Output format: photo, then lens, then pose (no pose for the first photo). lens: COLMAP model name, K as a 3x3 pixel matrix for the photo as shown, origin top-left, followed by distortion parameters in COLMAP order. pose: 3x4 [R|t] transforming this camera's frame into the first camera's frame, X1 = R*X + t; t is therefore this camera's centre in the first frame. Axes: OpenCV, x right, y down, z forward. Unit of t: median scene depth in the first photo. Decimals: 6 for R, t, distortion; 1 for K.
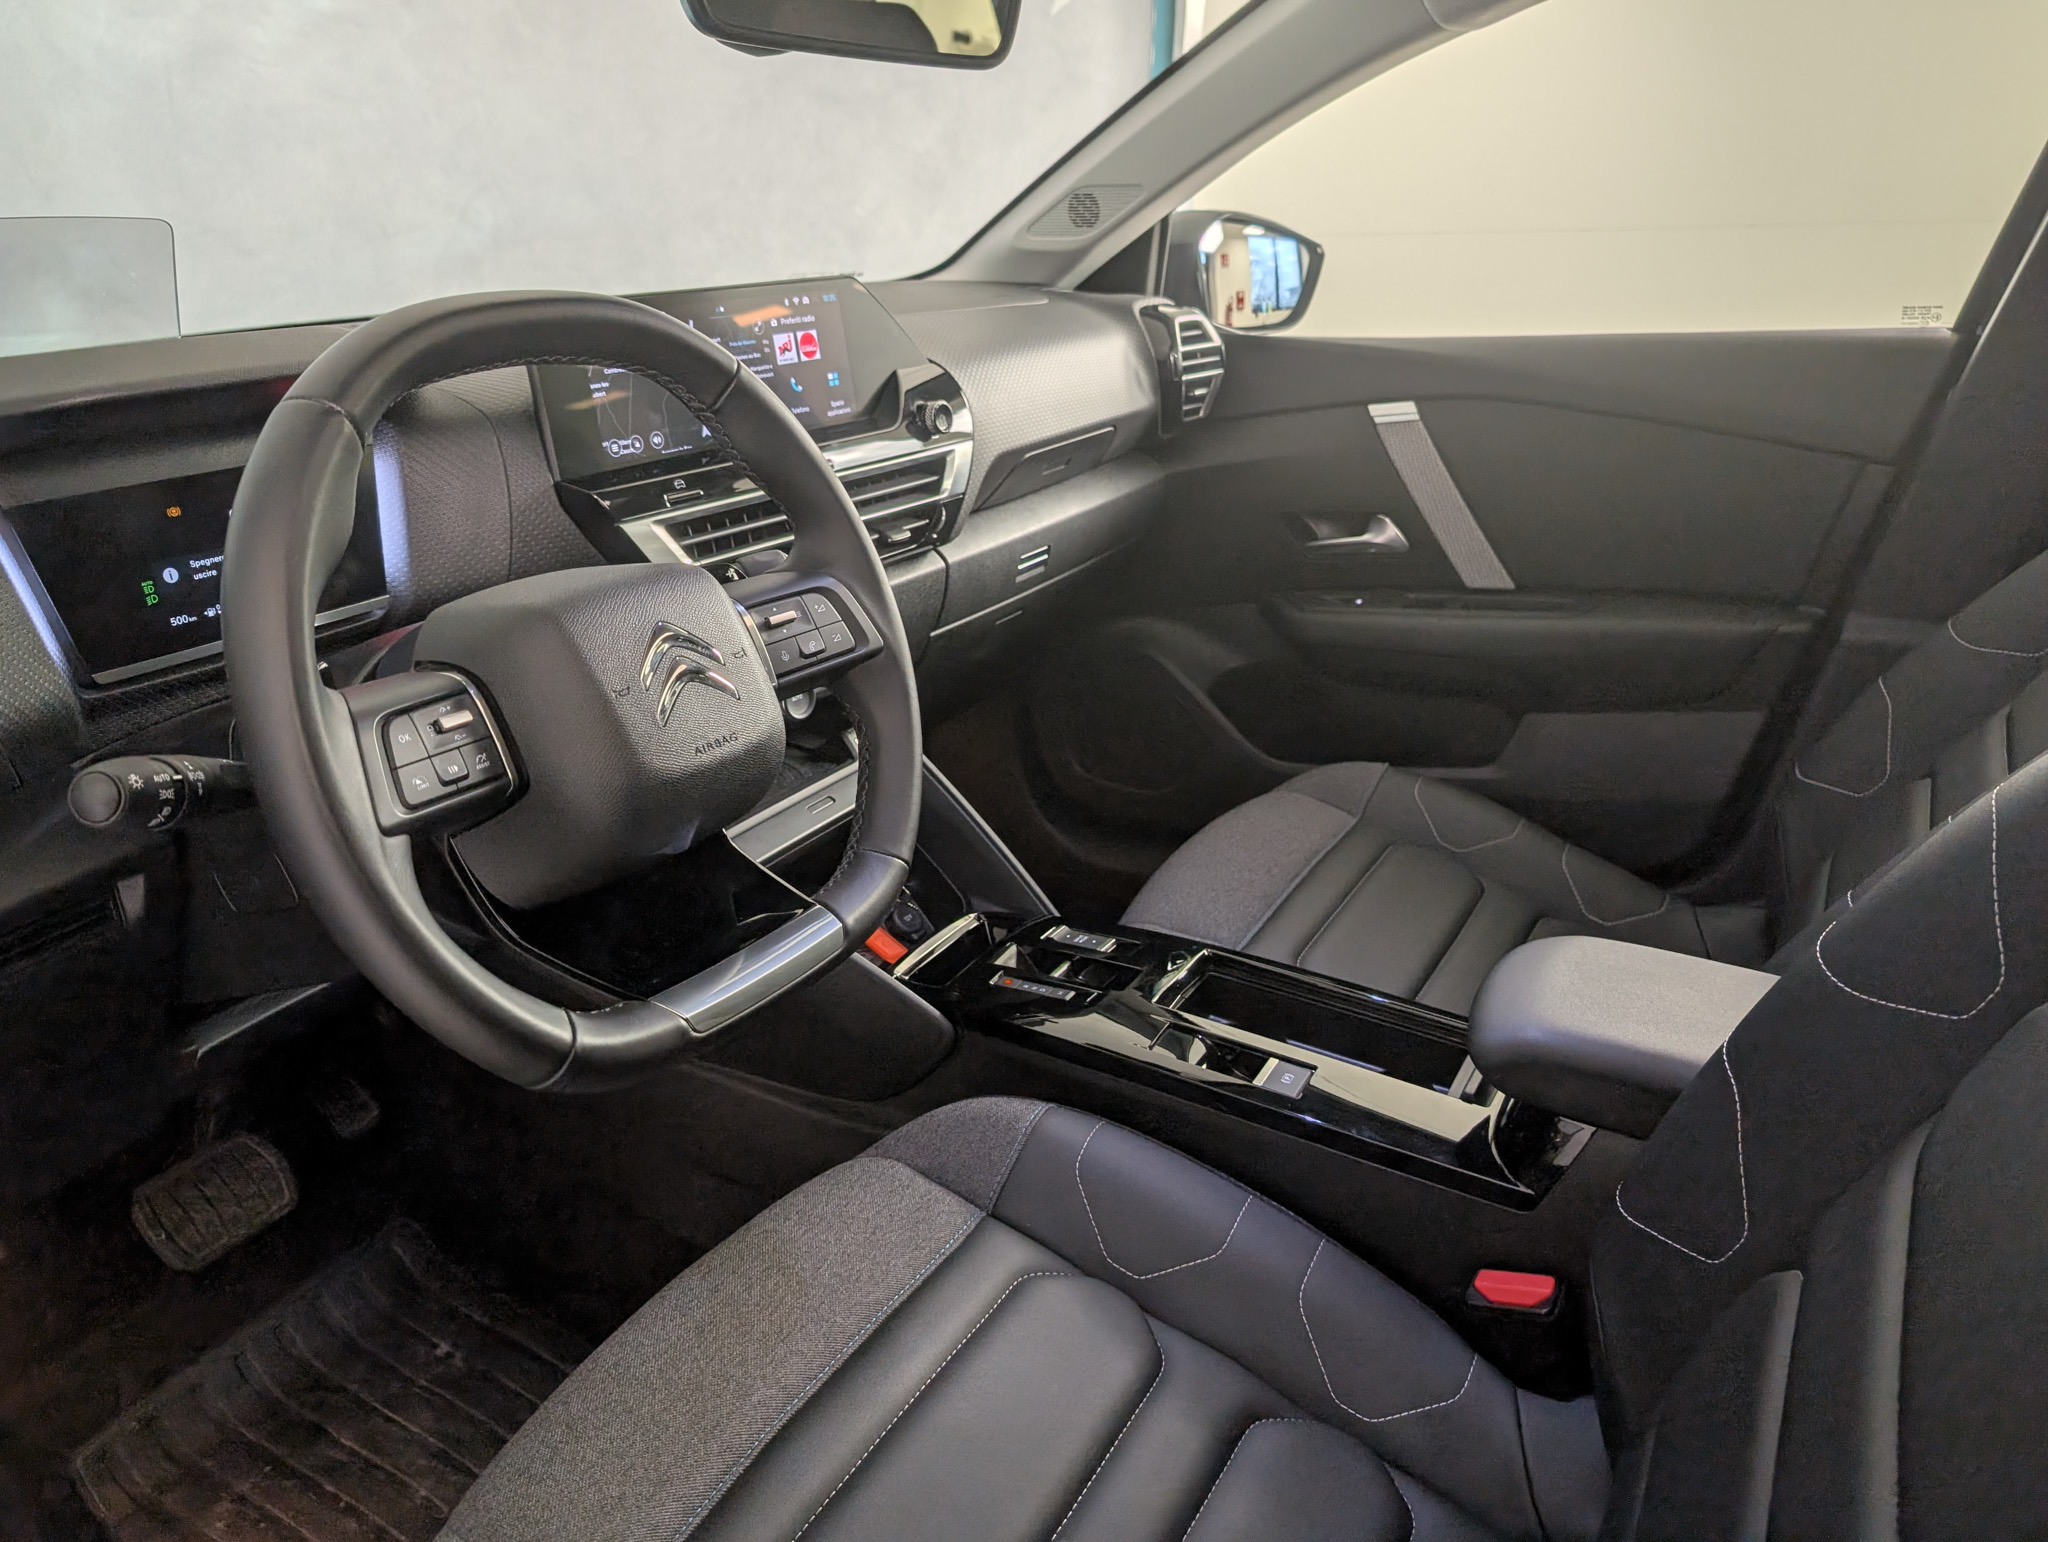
lens RADIAL K [[1499.9, 0, 1044.2], [0, 1499.9, 766.7], [0, 0, 1]] dist [0.000048, 0.007860]
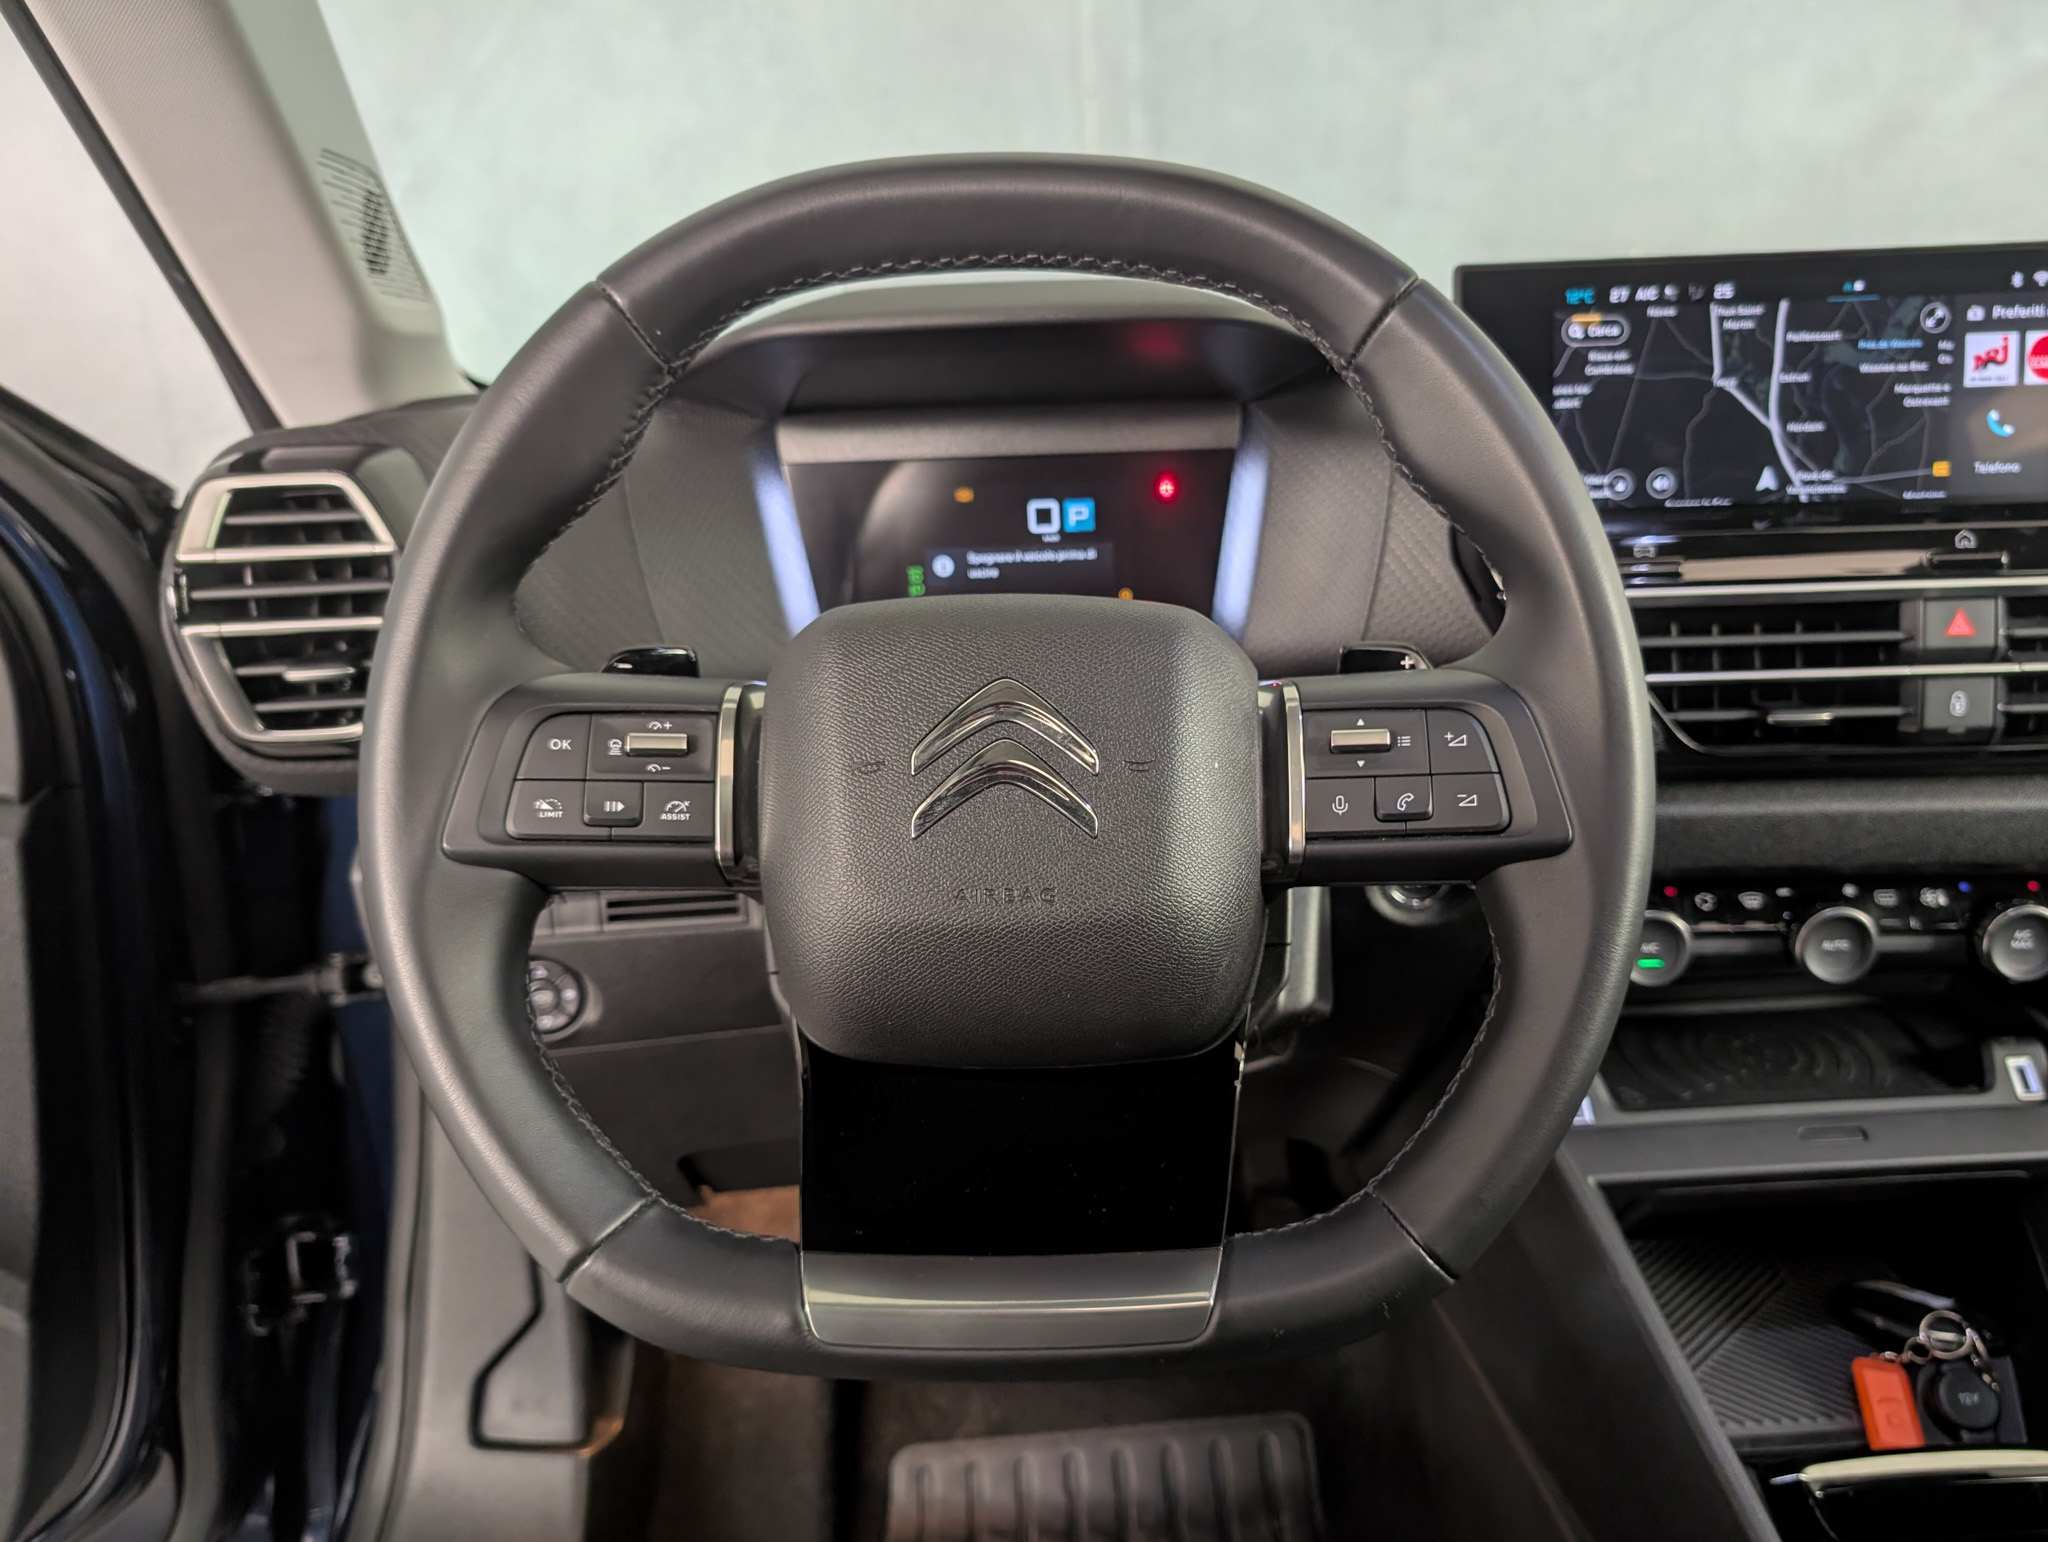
lens RADIAL K [[1504.2, 0, 1020.7], [0, 1504.2, 792.4], [0, 0, 1]] dist [-0.003900, -0.003899]
pose [[0.532771, 0.218966, -0.817440, 0.141083], [-0.283994, 0.956191, 0.071038, -0.058327], [0.797184, 0.194302, 0.571616, 0.426753]]
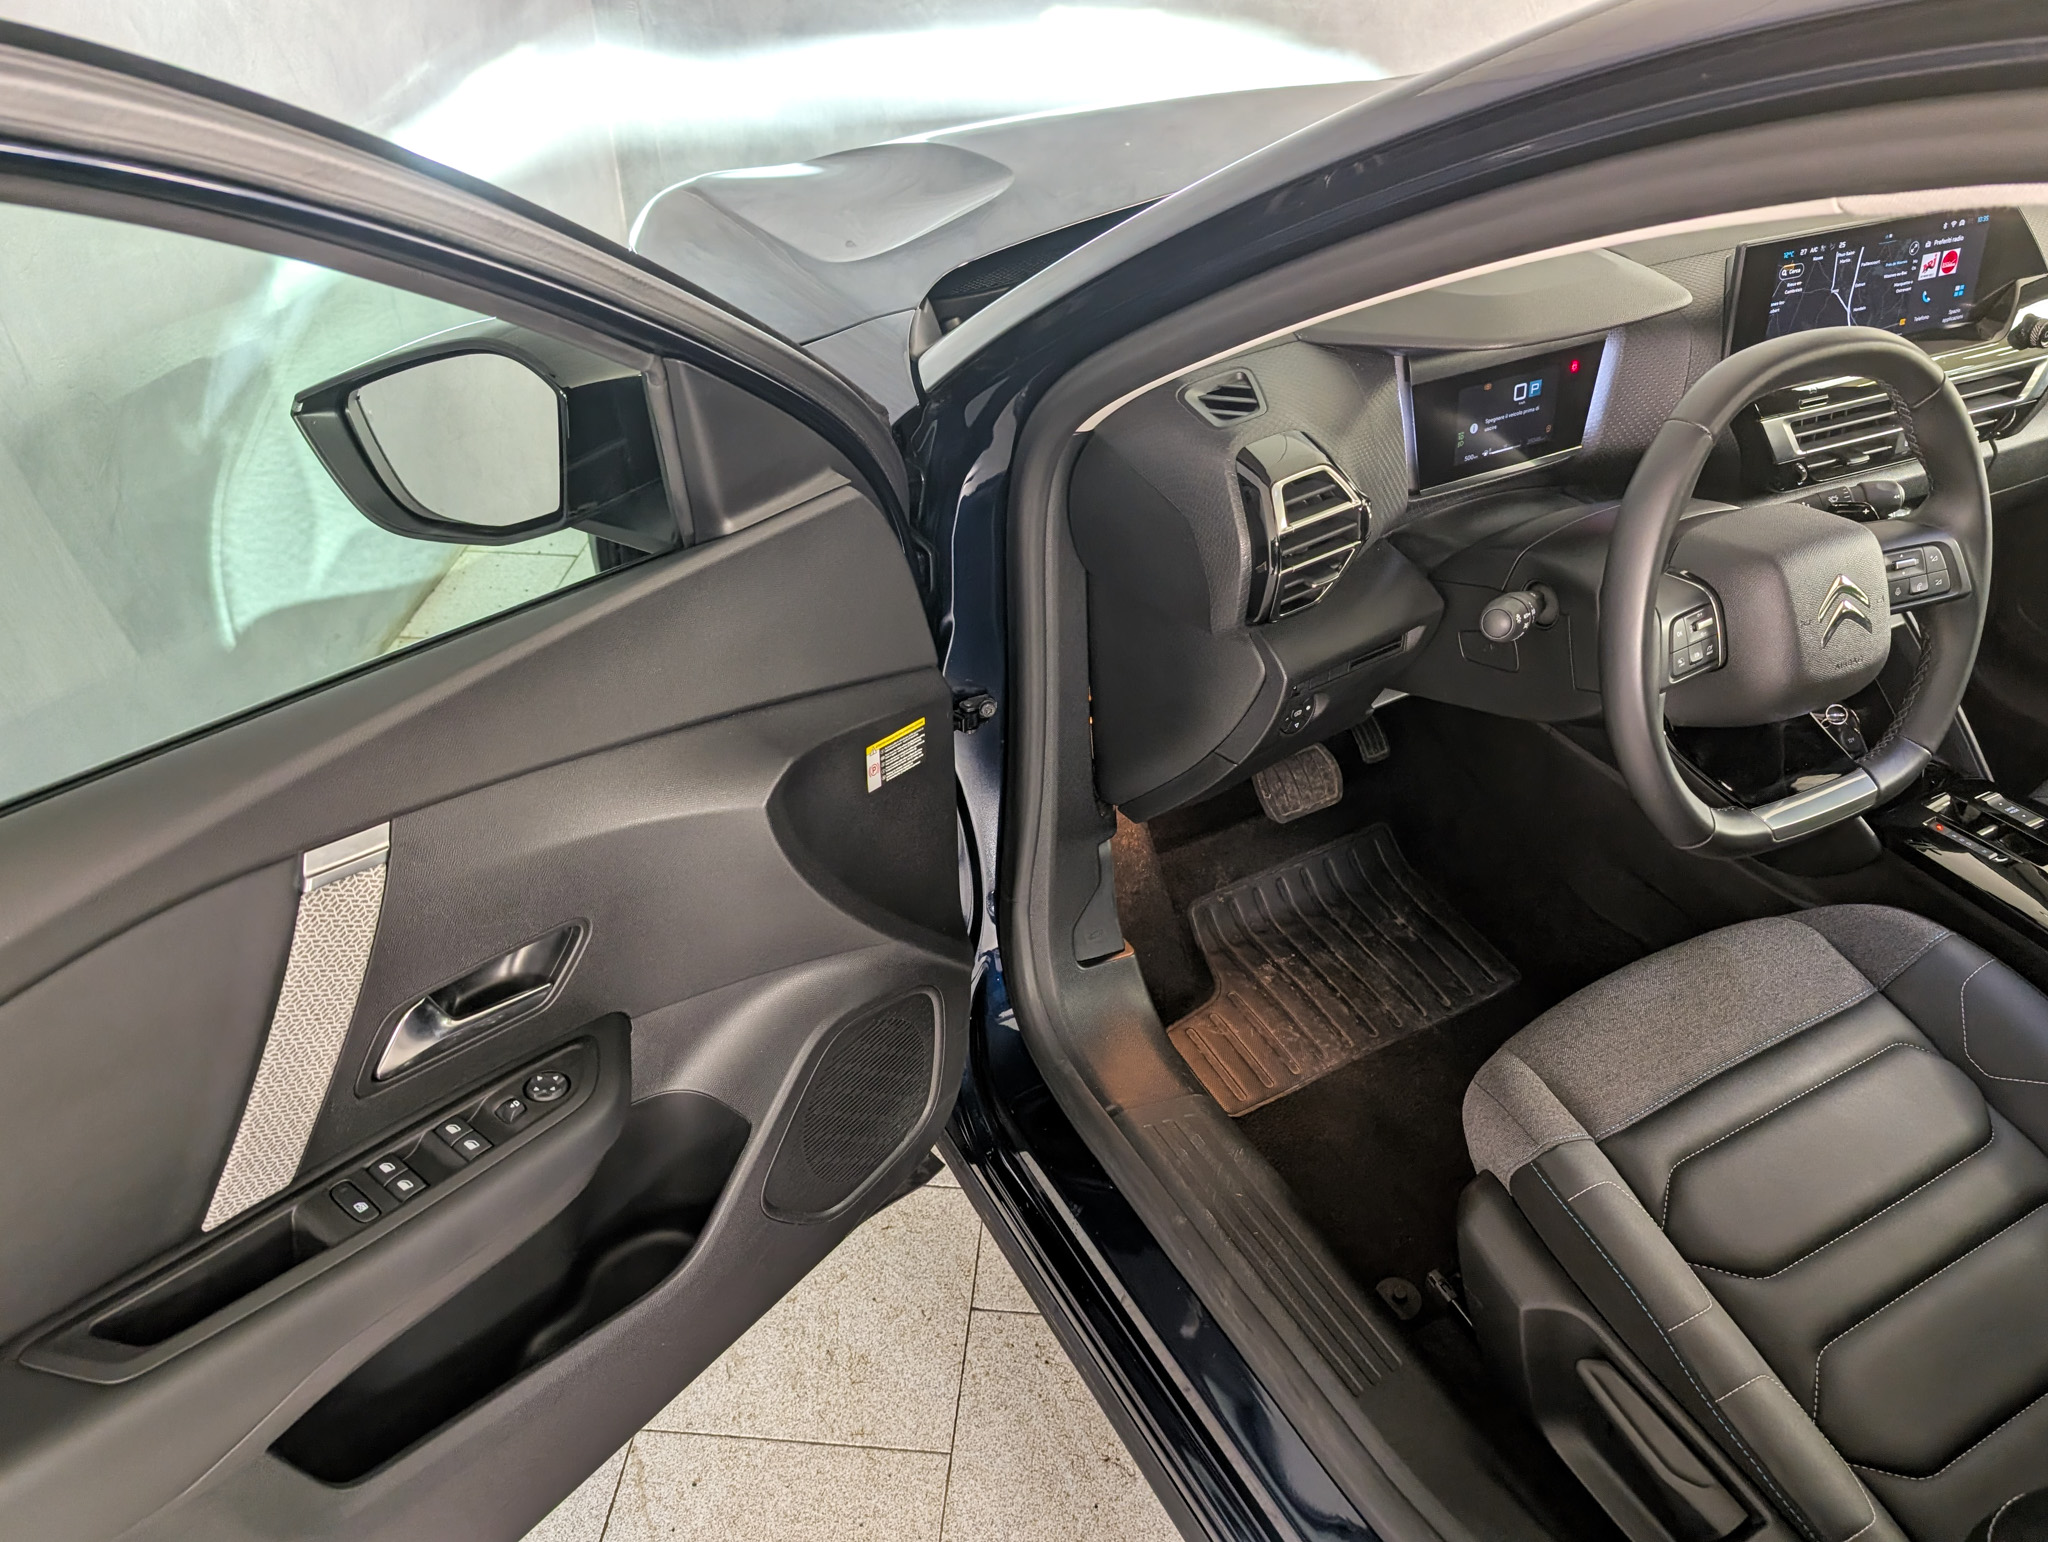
lens RADIAL K [[1504.2, 0, 1020.7], [0, 1504.2, 792.4], [0, 0, 1]] dist [-0.003900, -0.003899]
pose [[0.855034, 0.317537, -0.409983, -0.176123], [-0.191925, 0.928234, 0.318663, -0.139048], [0.481748, -0.193782, 0.854616, -0.455702]]
